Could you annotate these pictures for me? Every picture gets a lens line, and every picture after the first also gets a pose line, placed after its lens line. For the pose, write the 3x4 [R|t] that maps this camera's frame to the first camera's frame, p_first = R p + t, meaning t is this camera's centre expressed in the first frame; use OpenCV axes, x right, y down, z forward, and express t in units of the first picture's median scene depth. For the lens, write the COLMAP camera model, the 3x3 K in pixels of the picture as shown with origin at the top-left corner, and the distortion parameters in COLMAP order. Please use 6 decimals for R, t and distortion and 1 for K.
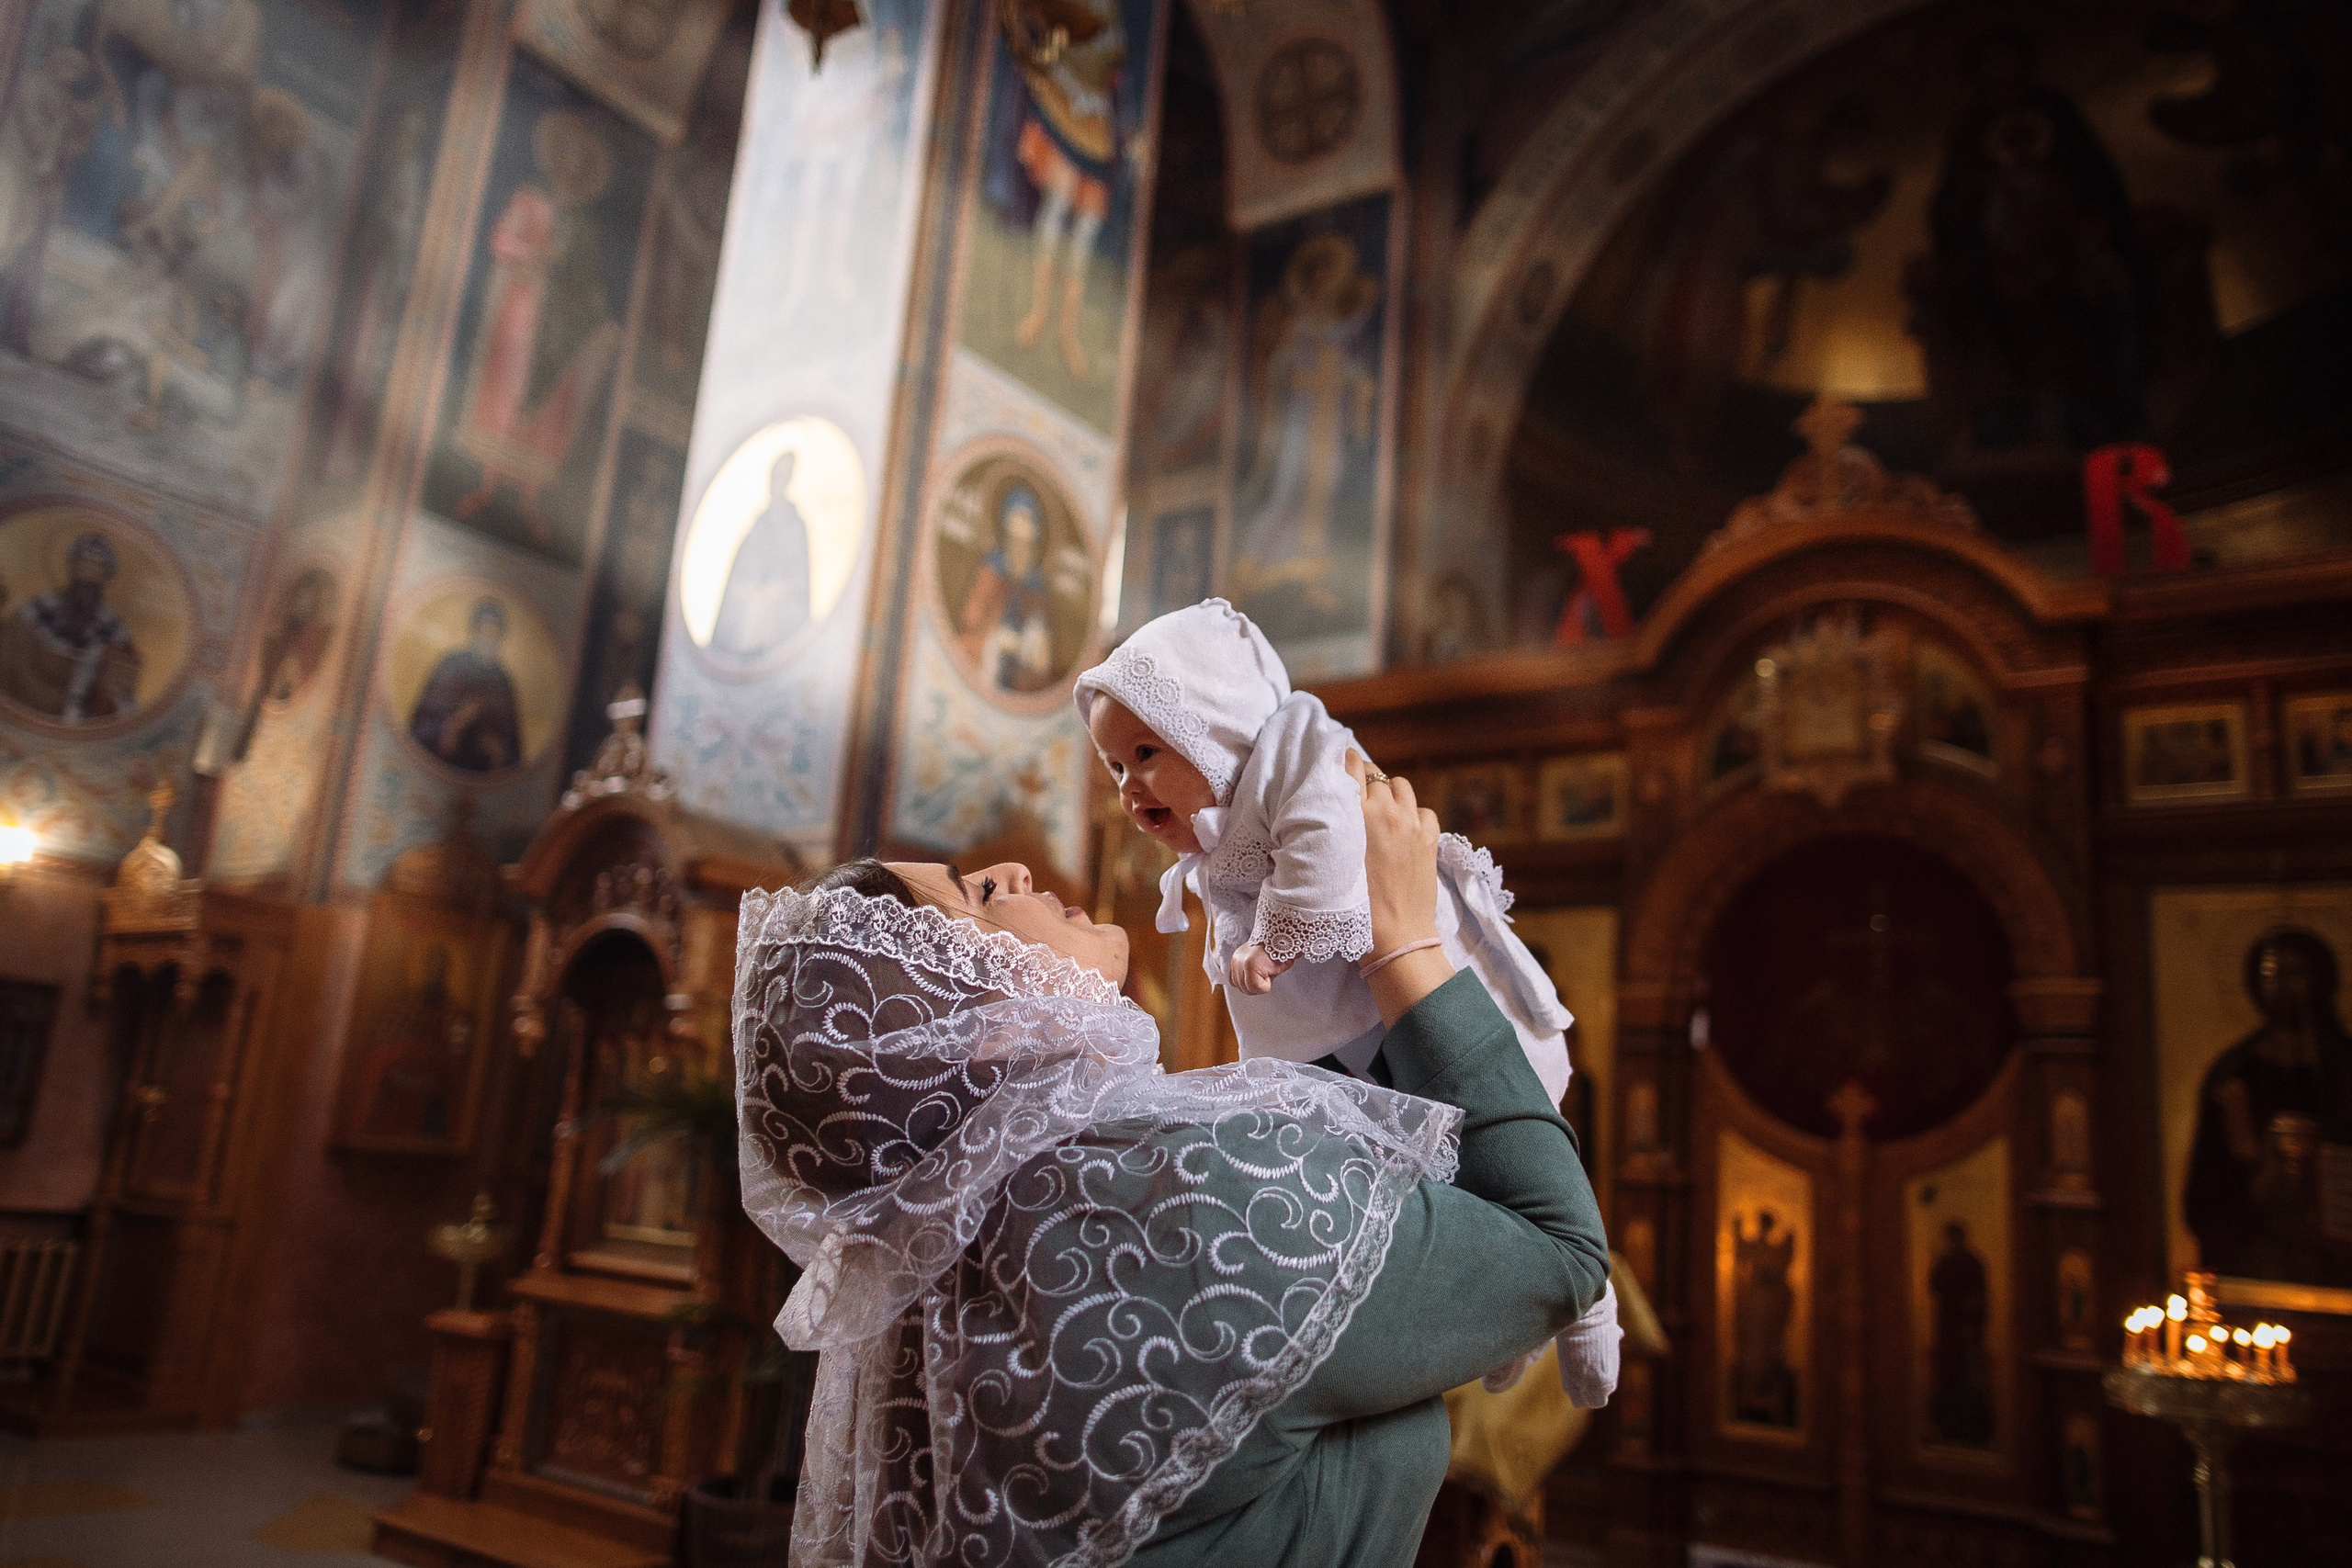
lens RADIAL K [[1739.9, 0, 1187.0], [0, 1739.9, 768.3], [0, 0, 1]] dist [-0.050199, 0.037443]
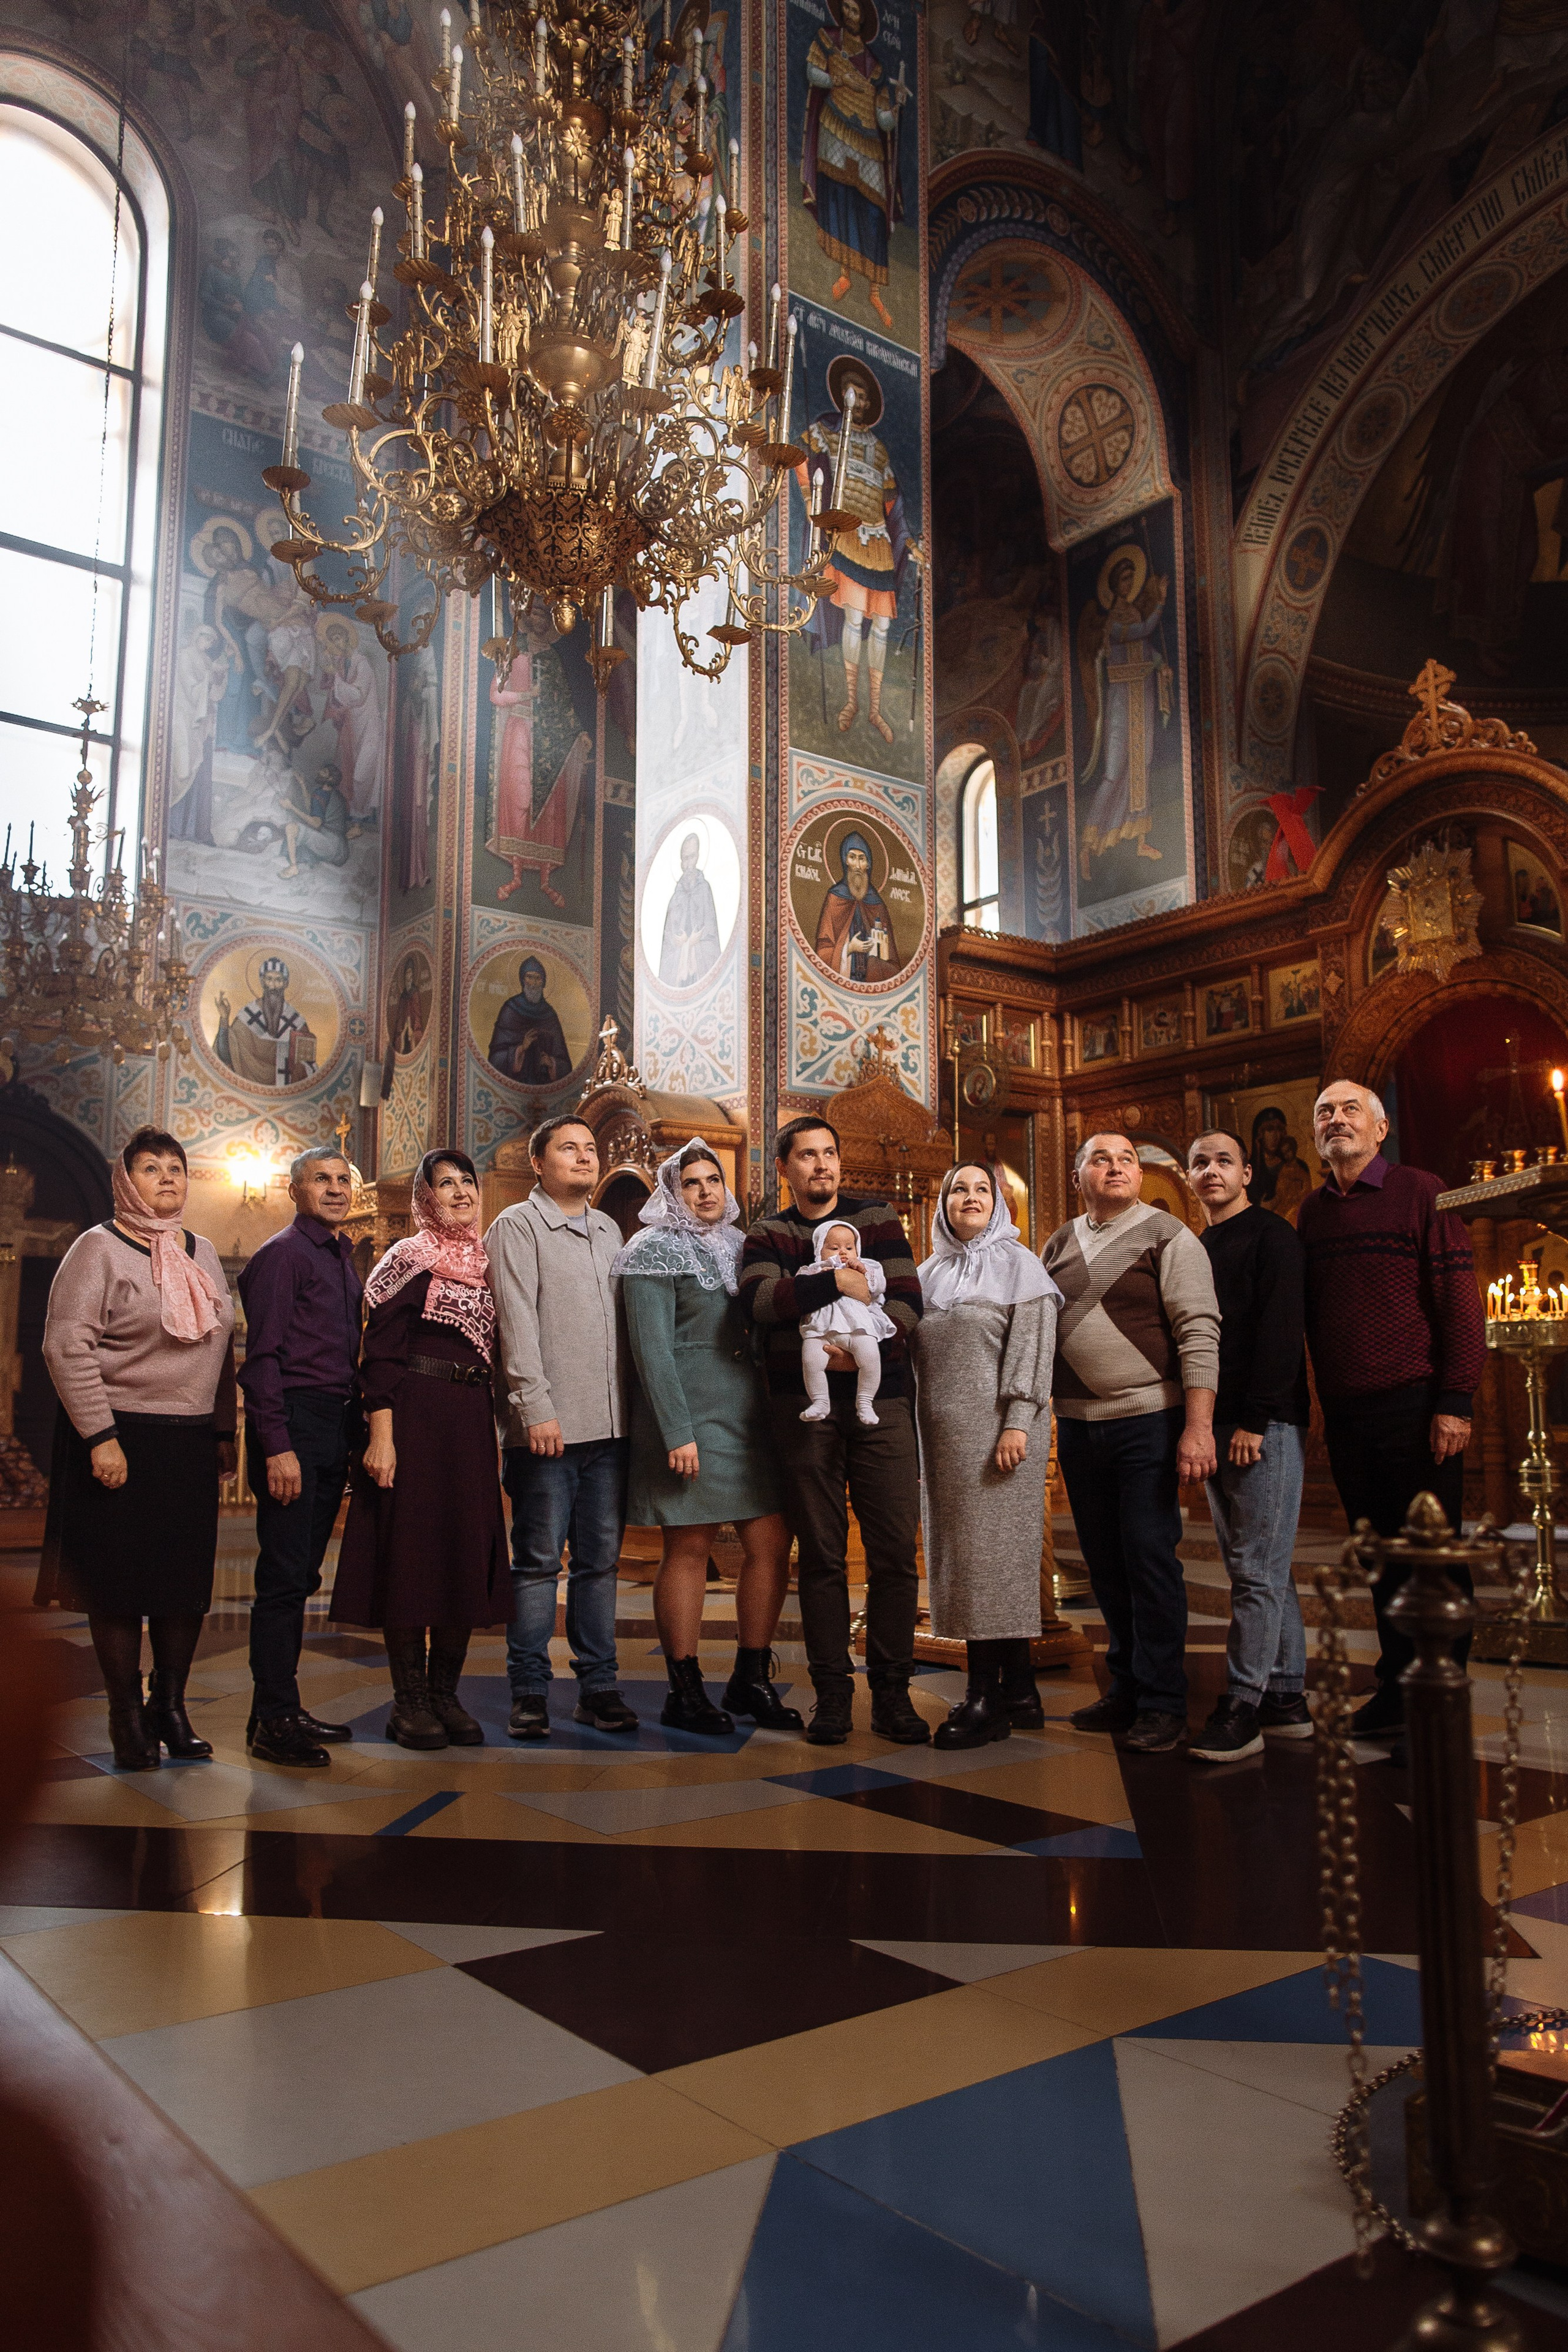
lens RADIAL K [[1740.1, 0, 806.4], [0, 1740.1, 1168.1], [0, 0, 1]] dist [-0.050199, 0.037443]
pose [[0.954242, -0.118194, -0.274685, 0.234049], [0.144201, 0.986593, 0.076425, -0.007027], [0.261969, -0.112538, 0.958492, -0.407908]]
